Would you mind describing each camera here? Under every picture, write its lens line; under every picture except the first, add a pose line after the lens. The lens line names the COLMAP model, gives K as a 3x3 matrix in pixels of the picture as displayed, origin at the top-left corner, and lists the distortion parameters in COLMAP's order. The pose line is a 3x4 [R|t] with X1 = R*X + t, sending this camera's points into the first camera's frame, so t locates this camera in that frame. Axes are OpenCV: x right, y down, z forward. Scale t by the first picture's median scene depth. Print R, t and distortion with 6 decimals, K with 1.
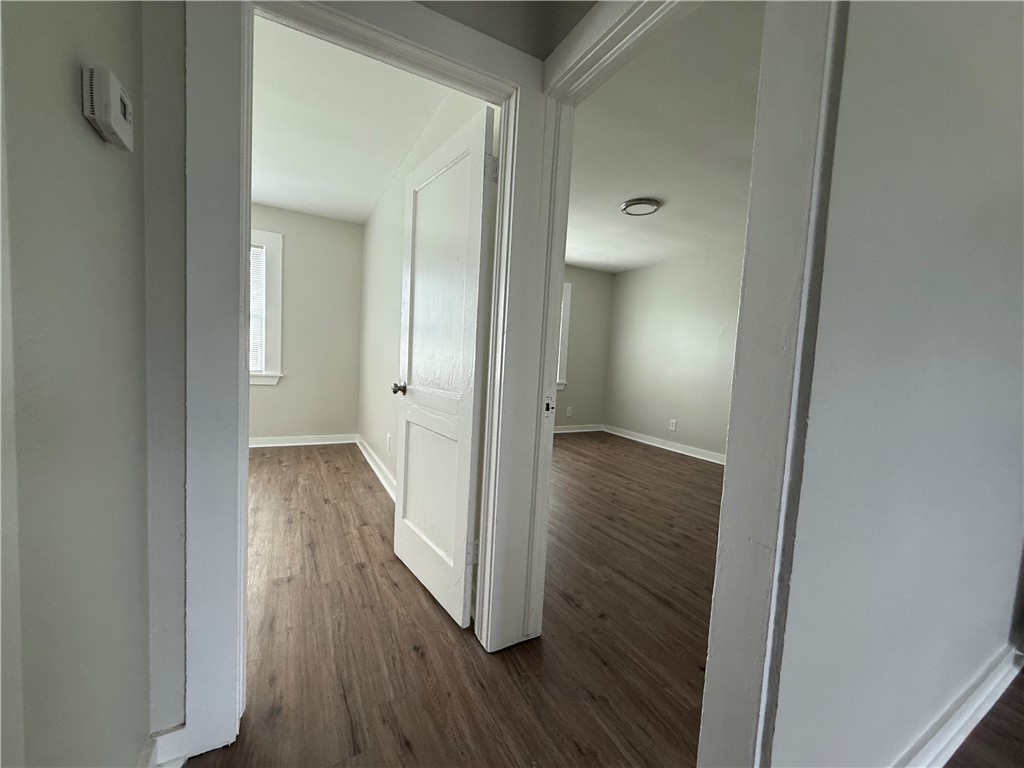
lens RADIAL K [[407.8, 0, 512.6], [0, 407.8, 386.6], [0, 0, 1]] dist [0.000867, 0.000189]
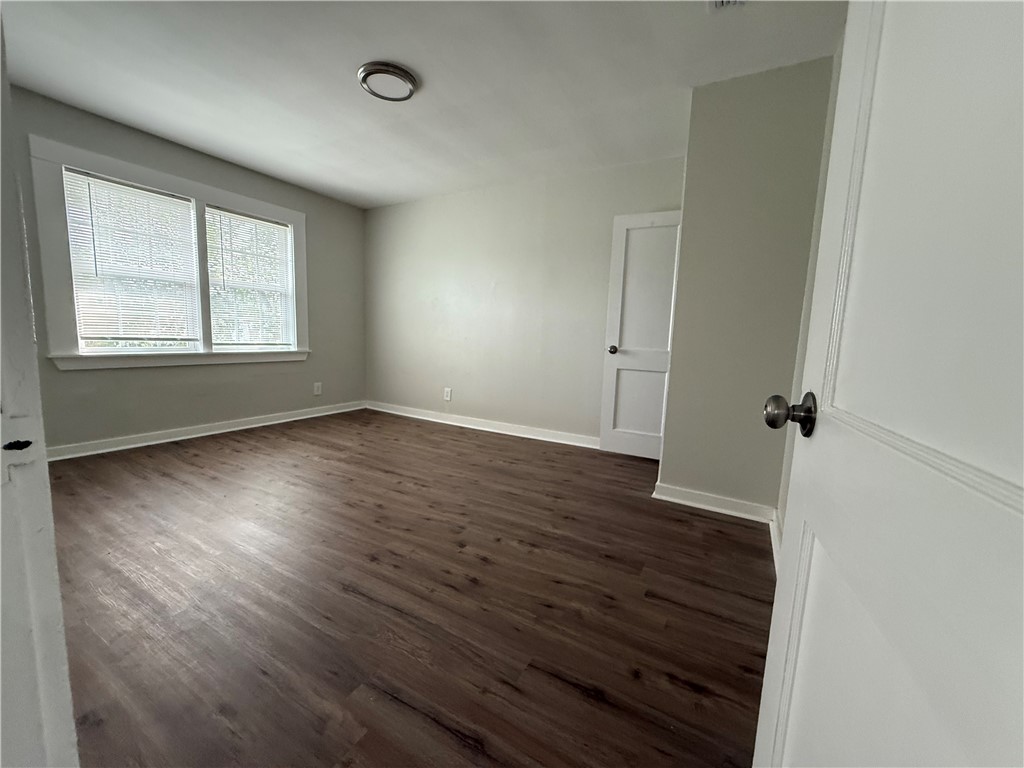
lens RADIAL K [[407.8, 0, 512.6], [0, 407.8, 386.6], [0, 0, 1]] dist [0.000867, 0.000189]
pose [[0.850996, -0.086364, 0.518023, 0.094307], [0.044360, 0.994681, 0.092957, 0.004859], [-0.523296, -0.056126, 0.850301, 0.288489]]
